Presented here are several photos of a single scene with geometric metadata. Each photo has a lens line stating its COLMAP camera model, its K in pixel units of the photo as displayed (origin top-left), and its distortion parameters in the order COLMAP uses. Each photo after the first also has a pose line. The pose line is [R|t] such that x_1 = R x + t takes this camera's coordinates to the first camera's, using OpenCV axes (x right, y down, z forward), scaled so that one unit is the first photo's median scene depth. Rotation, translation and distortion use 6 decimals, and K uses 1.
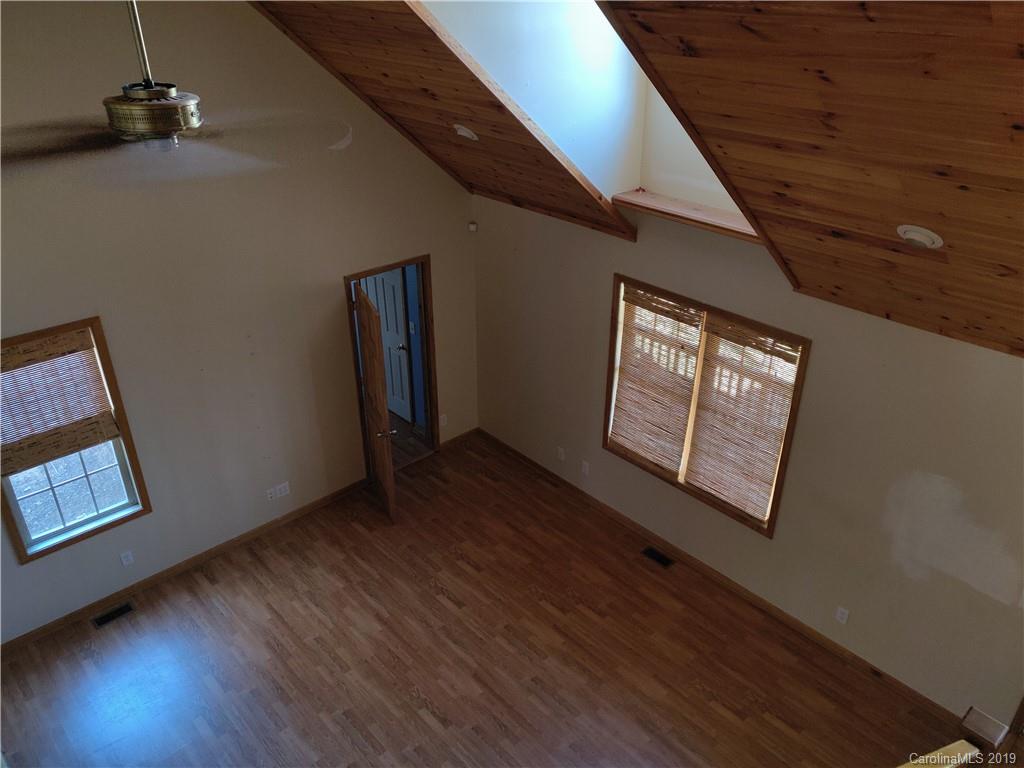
lens RADIAL K [[793.3, 0, 512.7], [0, 793.3, 378.9], [0, 0, 1]] dist [0.002224, 0.171048]
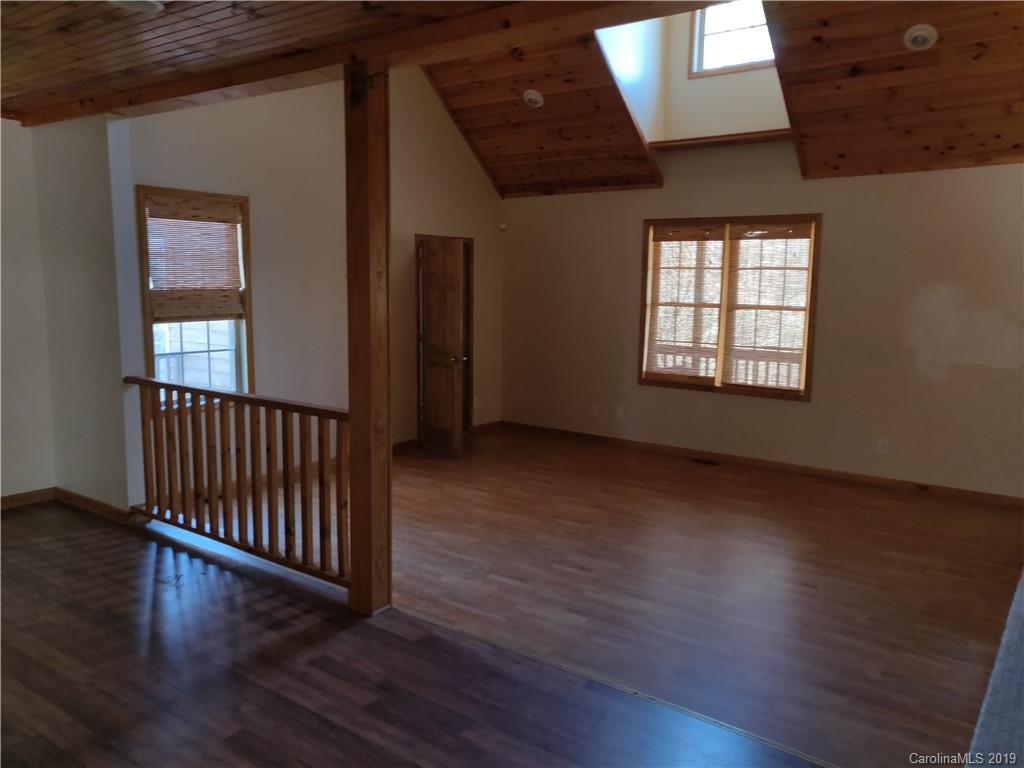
lens RADIAL K [[764.3, 0, 509.8], [0, 764.3, 365.0], [0, 0, 1]] dist [0.023272, 0.002517]
pose [[0.983070, -0.013521, 0.182731, -0.312550], [0.078117, 0.933028, -0.351222, 0.504436], [-0.165744, 0.359550, 0.918288, 0.012550]]
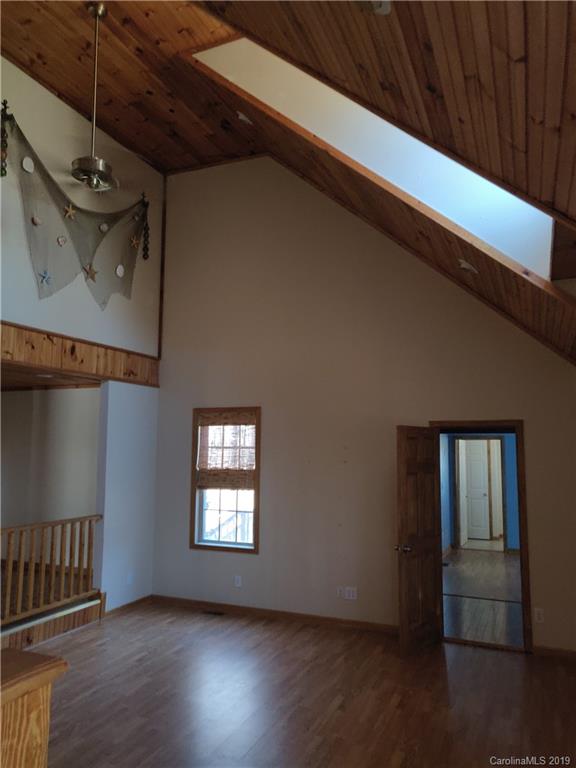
lens RADIAL K [[595.0, 0, 288.0], [0, 595.0, 384.0], [0, 0, 1]] dist [0.002224, 0.171048]
pose [[0.420035, -0.105303, -0.901378, 0.576345], [-0.428721, 0.852397, -0.299361, 0.207378], [0.799856, 0.512182, 0.312891, 0.564275]]
